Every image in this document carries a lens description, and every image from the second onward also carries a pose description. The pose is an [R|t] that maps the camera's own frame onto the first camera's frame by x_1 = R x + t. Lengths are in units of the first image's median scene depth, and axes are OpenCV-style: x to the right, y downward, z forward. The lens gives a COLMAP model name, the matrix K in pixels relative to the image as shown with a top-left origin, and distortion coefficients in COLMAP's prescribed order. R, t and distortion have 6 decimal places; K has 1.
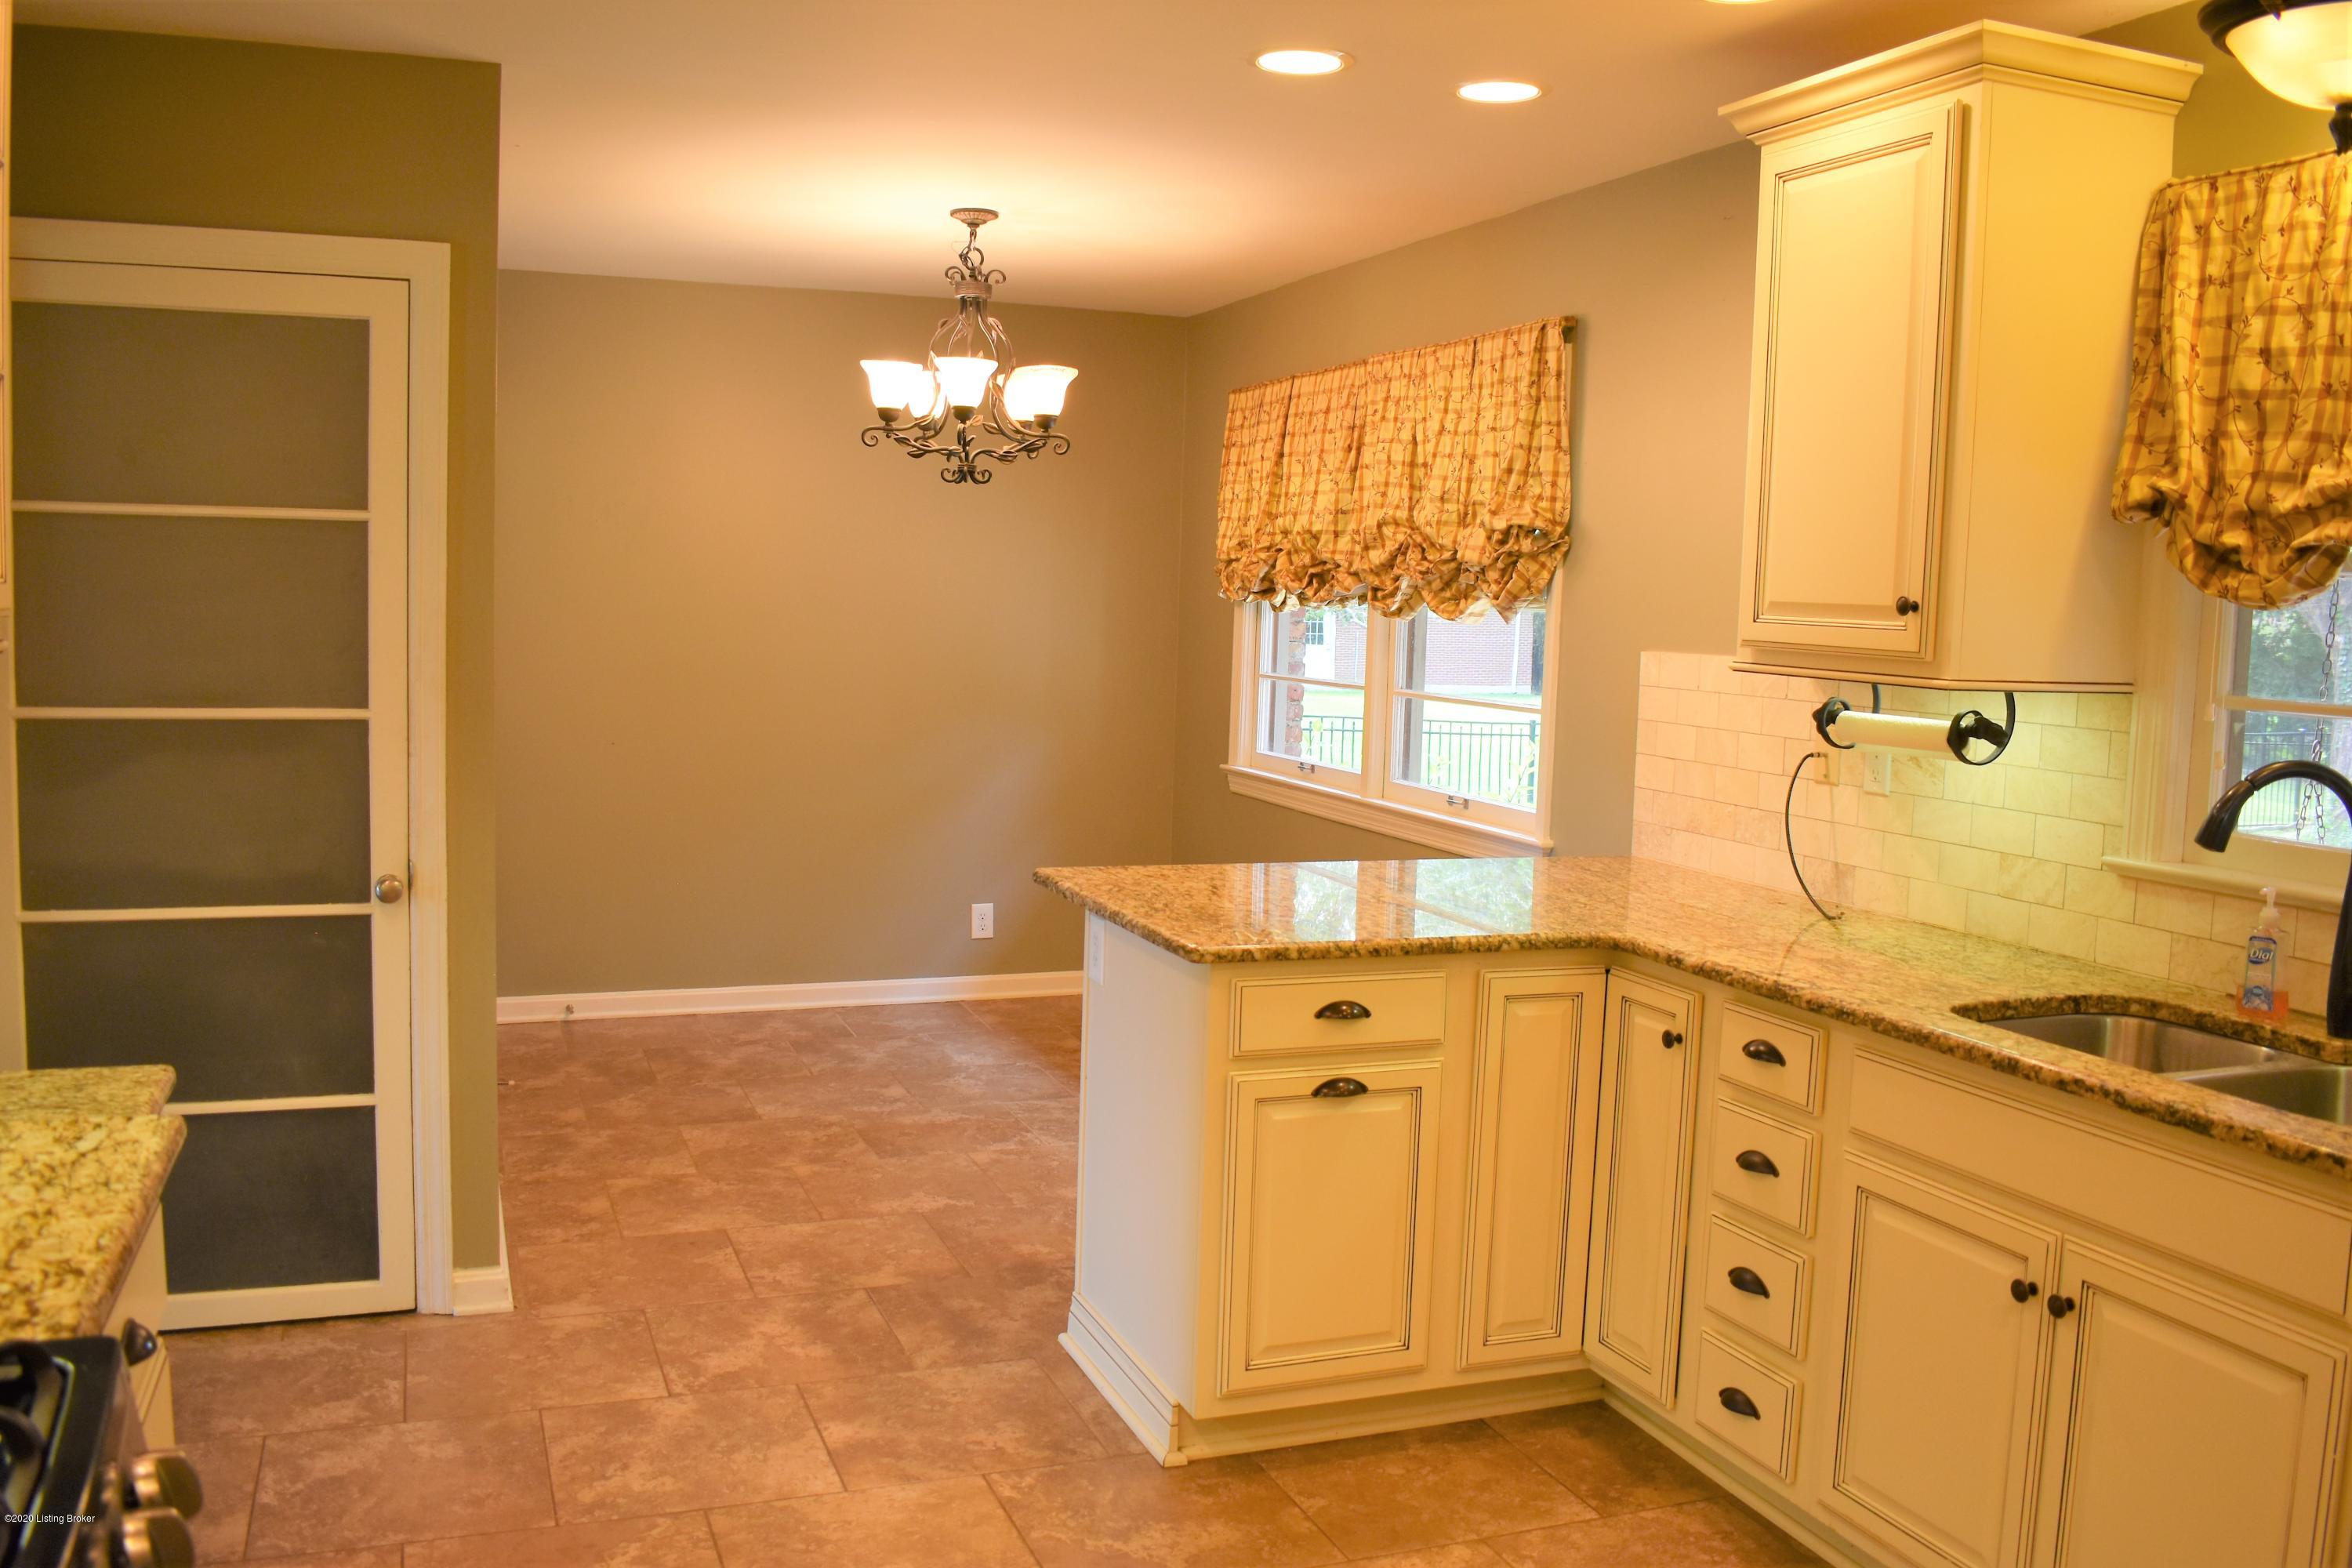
lens RADIAL K [[1967.3, 0, 1176.0], [0, 1967.3, 784.0], [0, 0, 1]] dist [-0.096982, 0.003603]
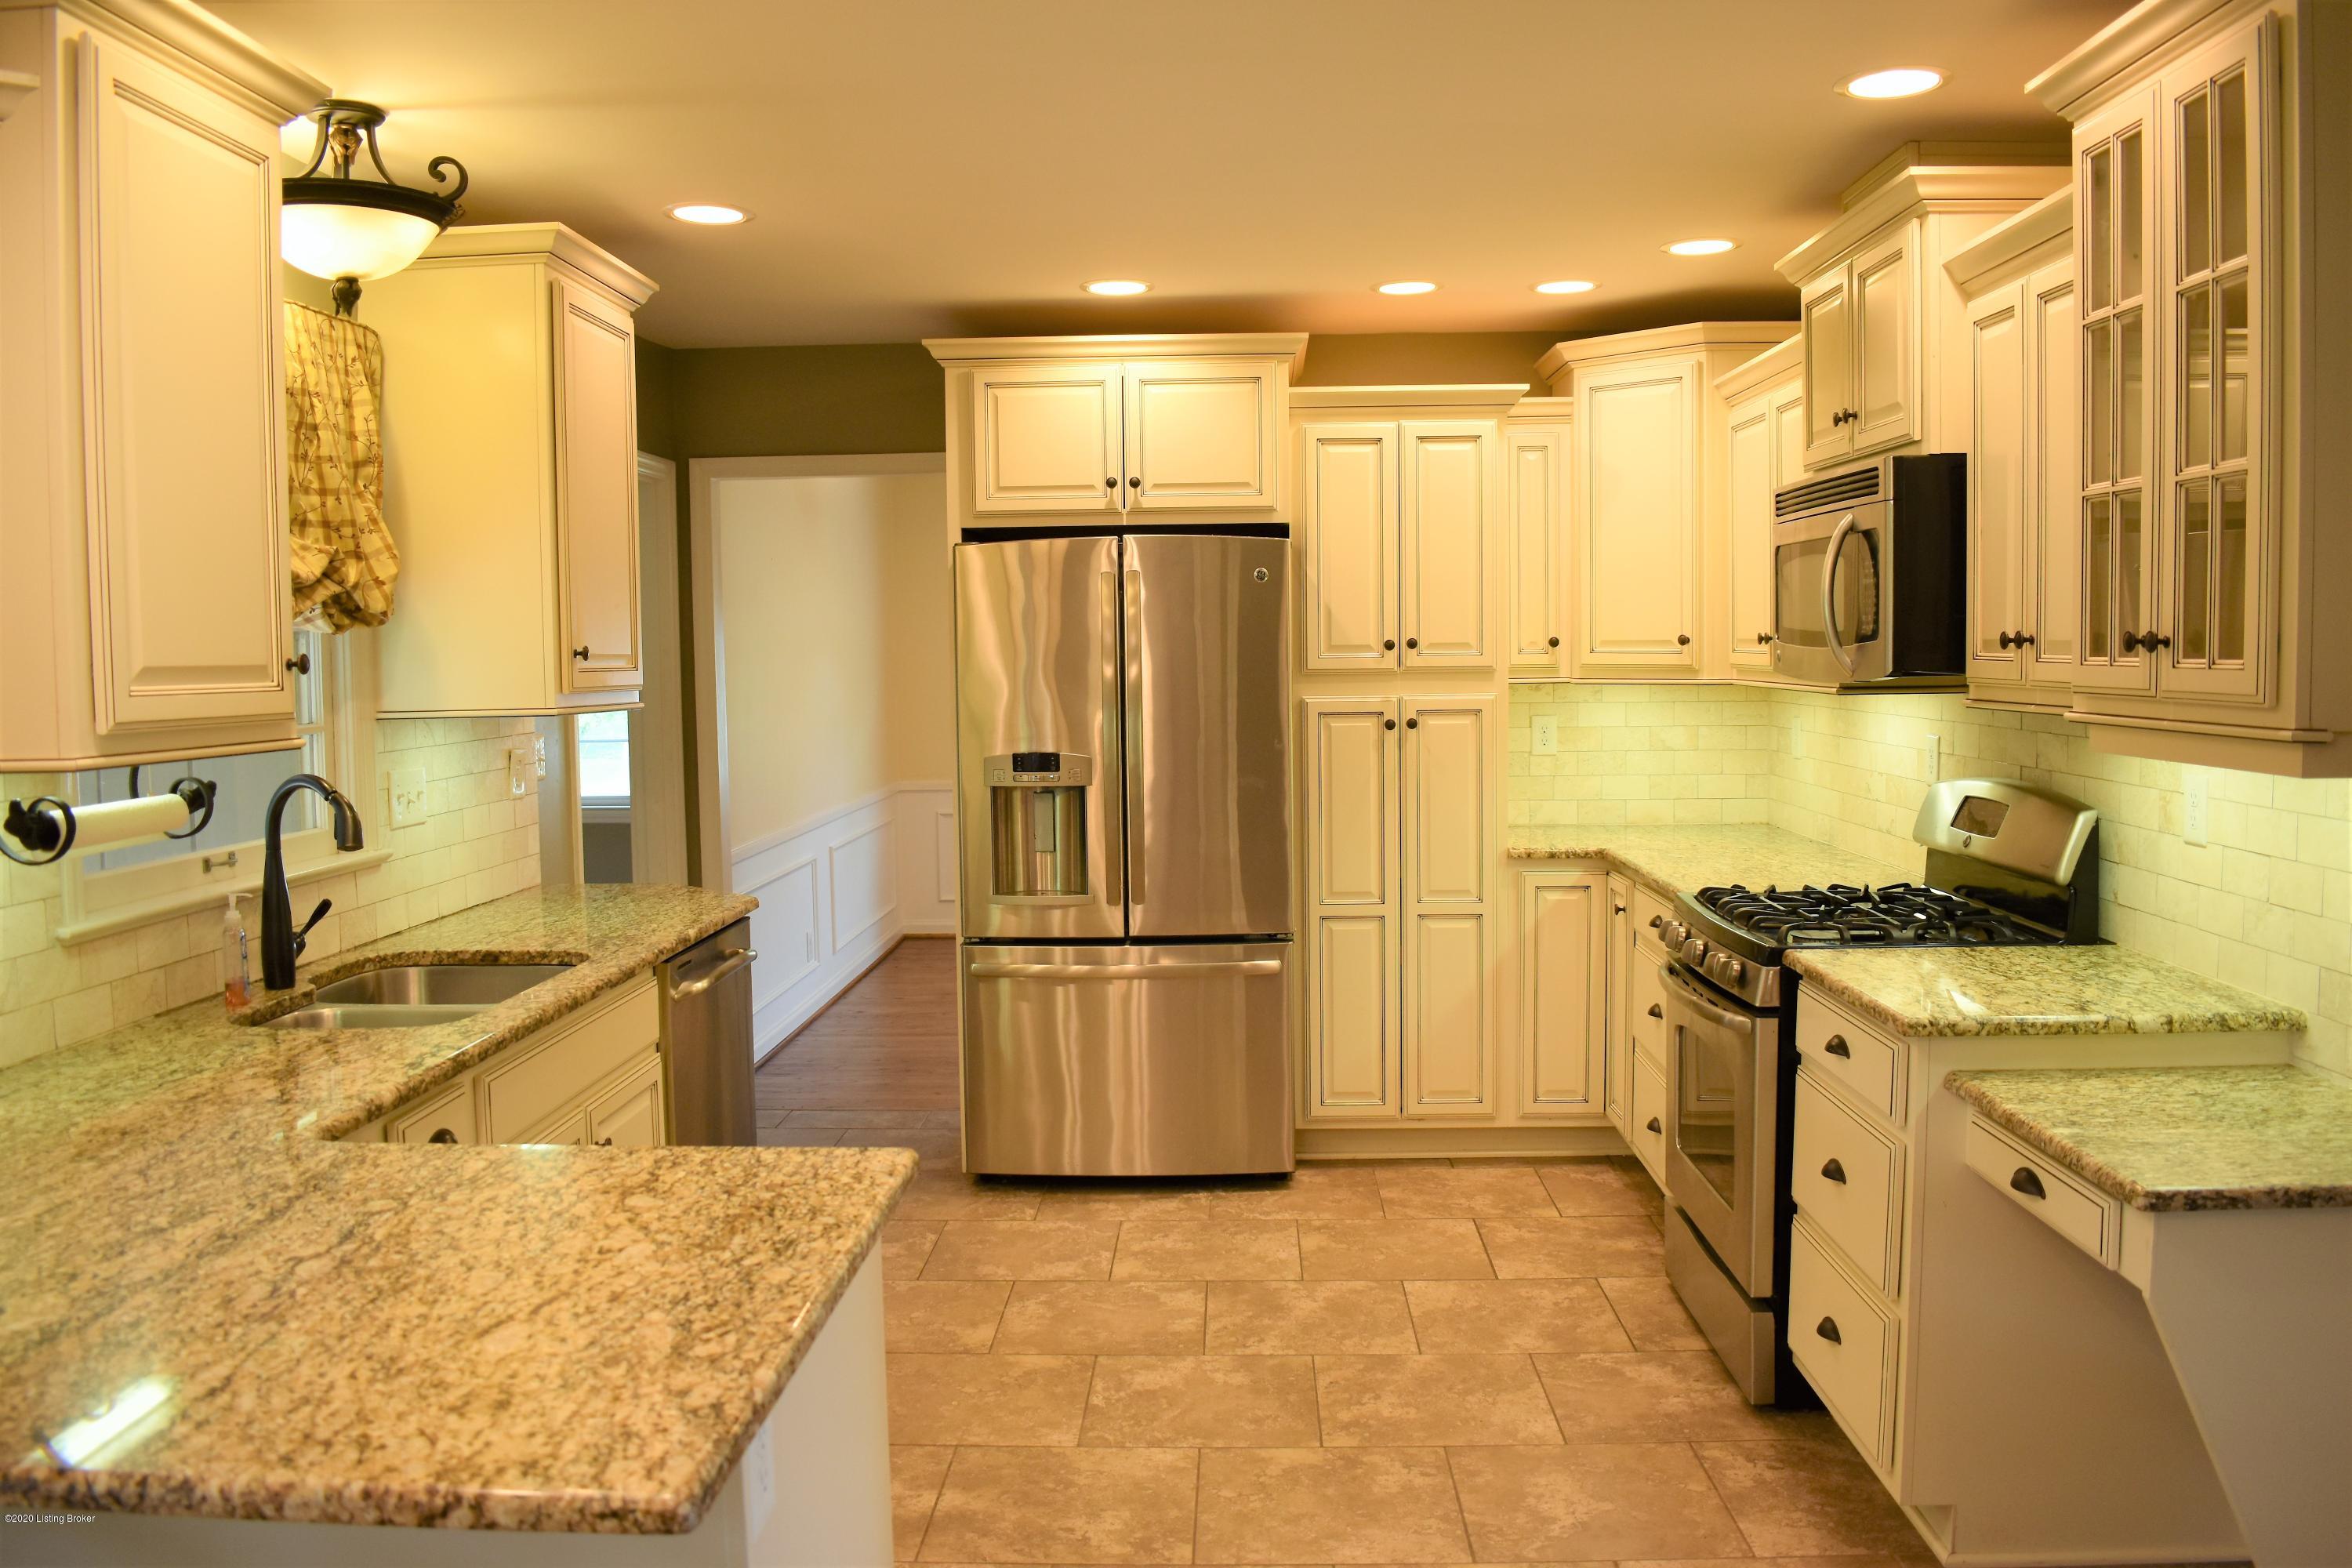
lens RADIAL K [[1829.5, 0, 1176.0], [0, 1829.5, 784.0], [0, 0, 1]] dist [-0.097408, 0.013059]
pose [[-0.921260, -0.045610, 0.386263, -0.210278], [0.024413, 0.984362, 0.174460, -0.104582], [-0.388180, 0.170153, -0.905740, 0.971531]]
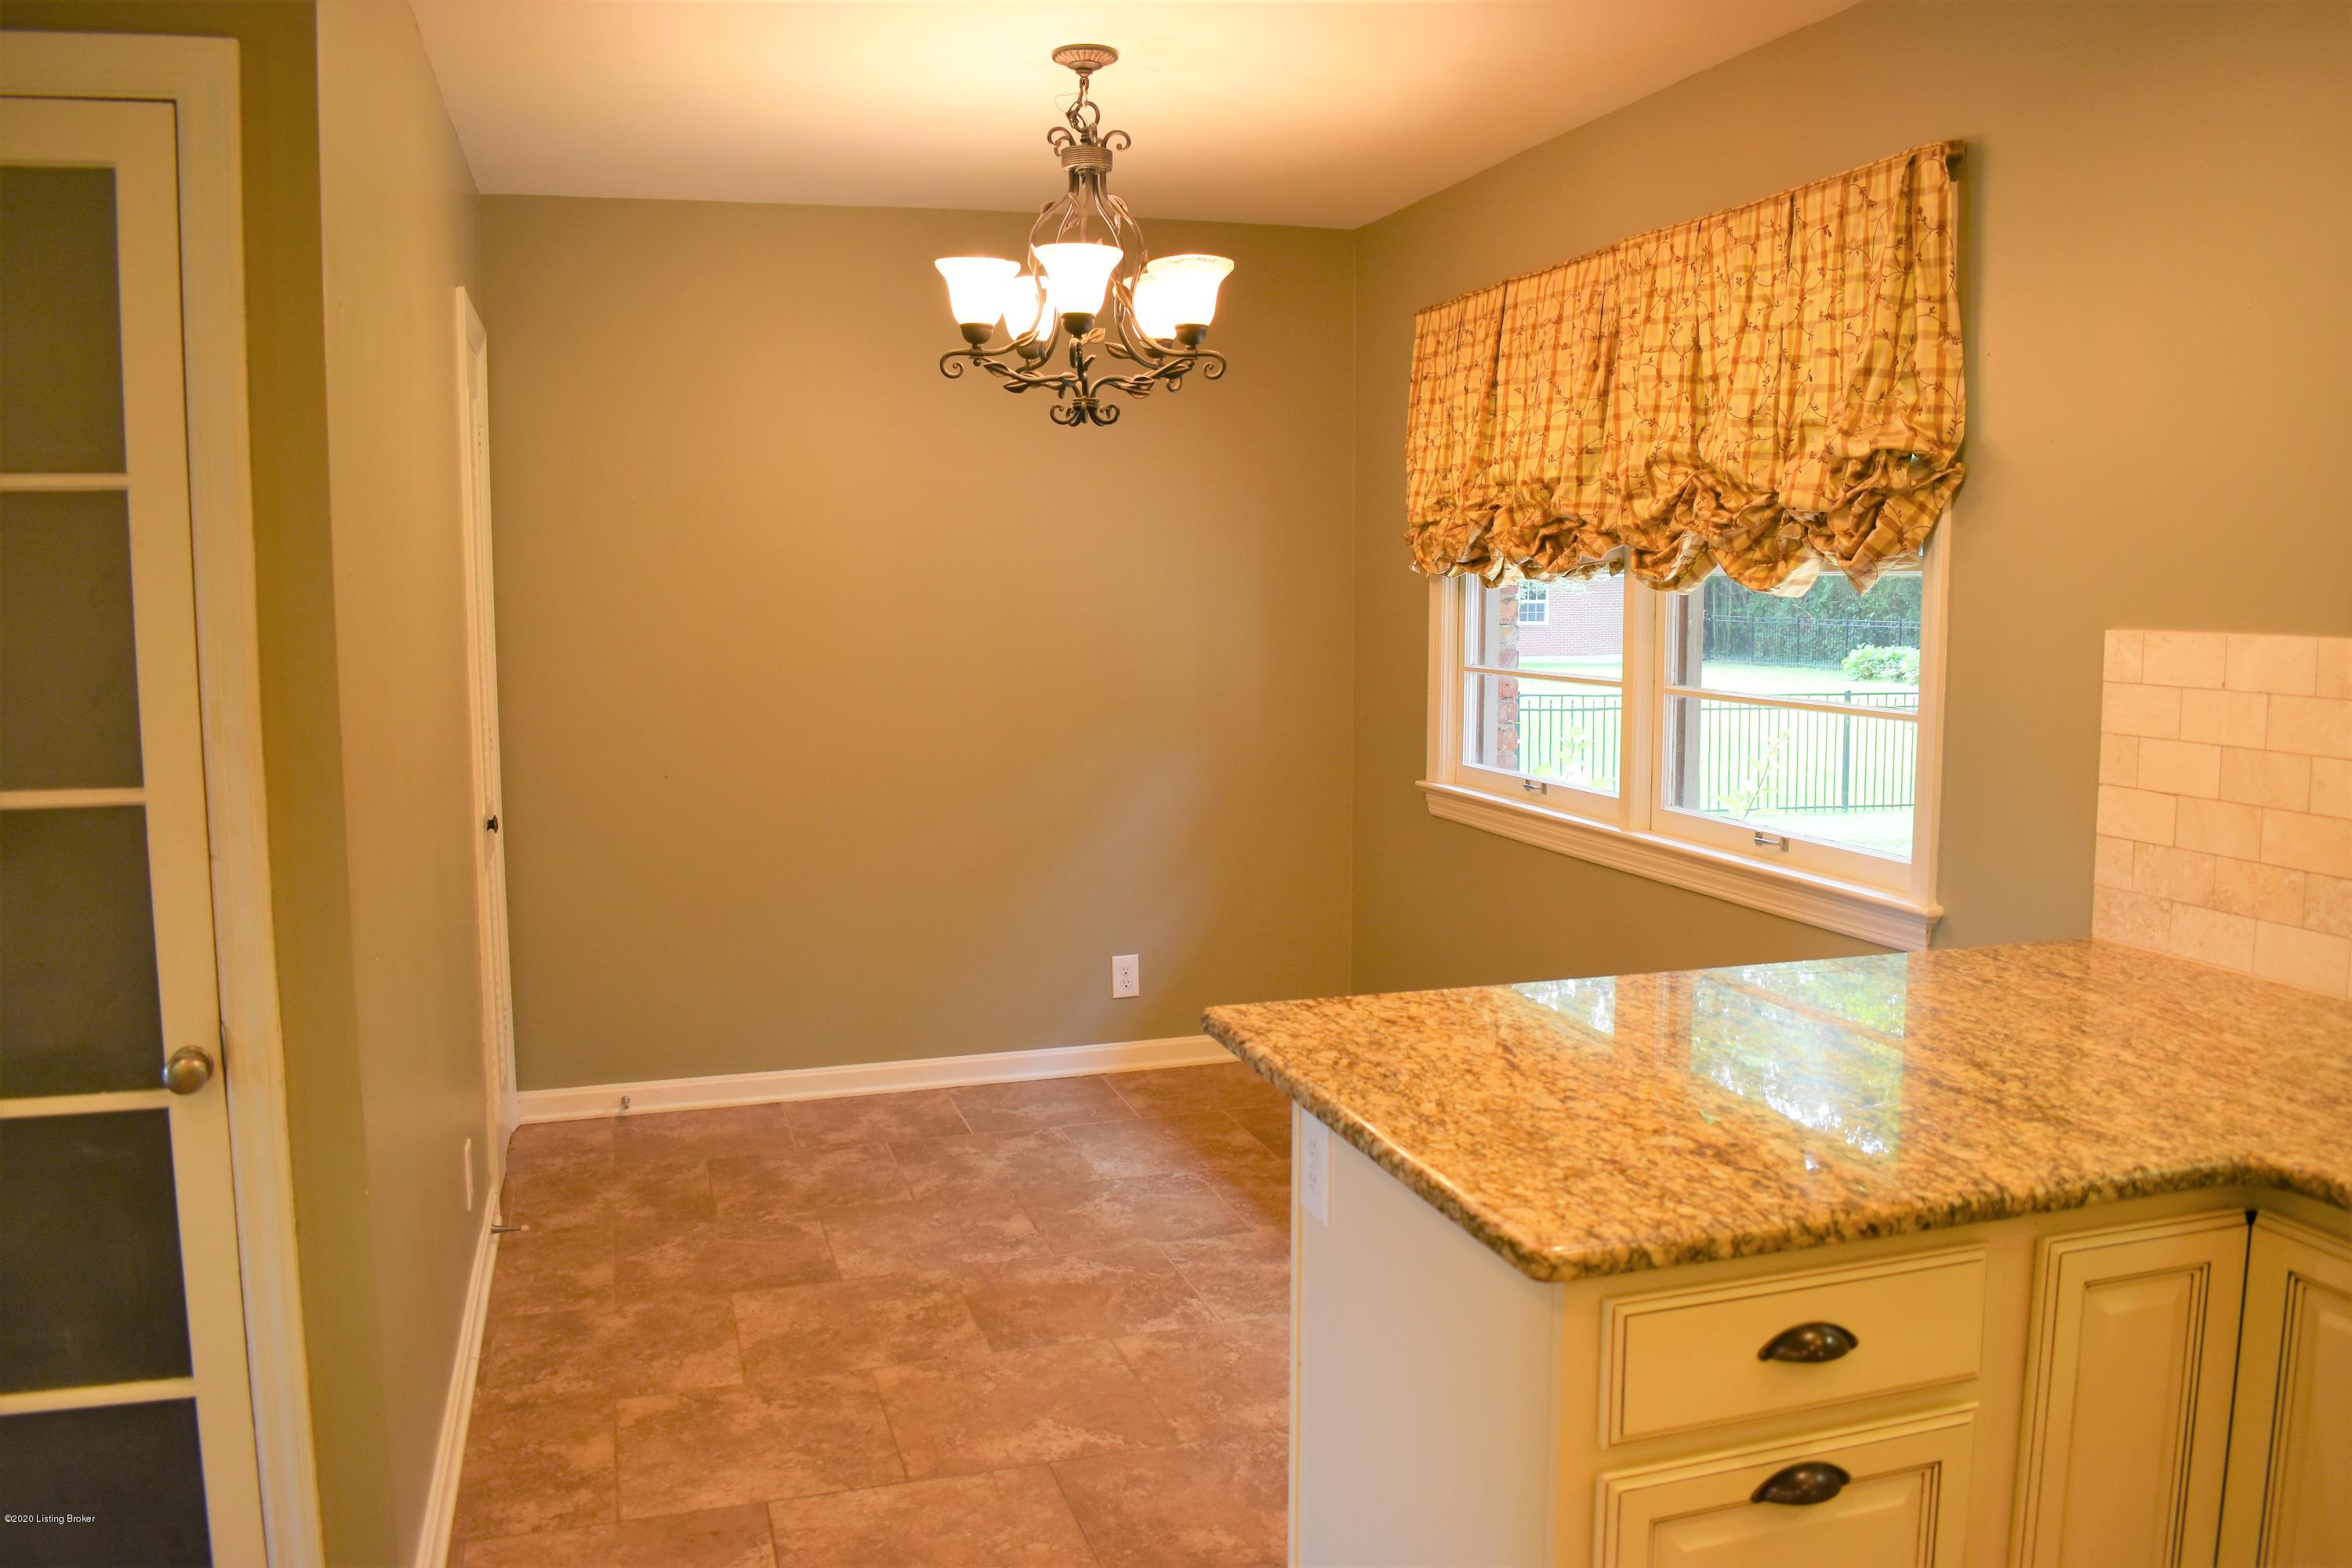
lens RADIAL K [[1829.5, 0, 1176.0], [0, 1829.5, 784.0], [0, 0, 1]] dist [-0.097408, 0.013059]
pose [[0.997185, -0.026488, -0.070146, -0.030071], [0.027582, 0.999512, 0.014678, -0.029340], [0.069723, -0.016571, 0.997429, 0.332059]]
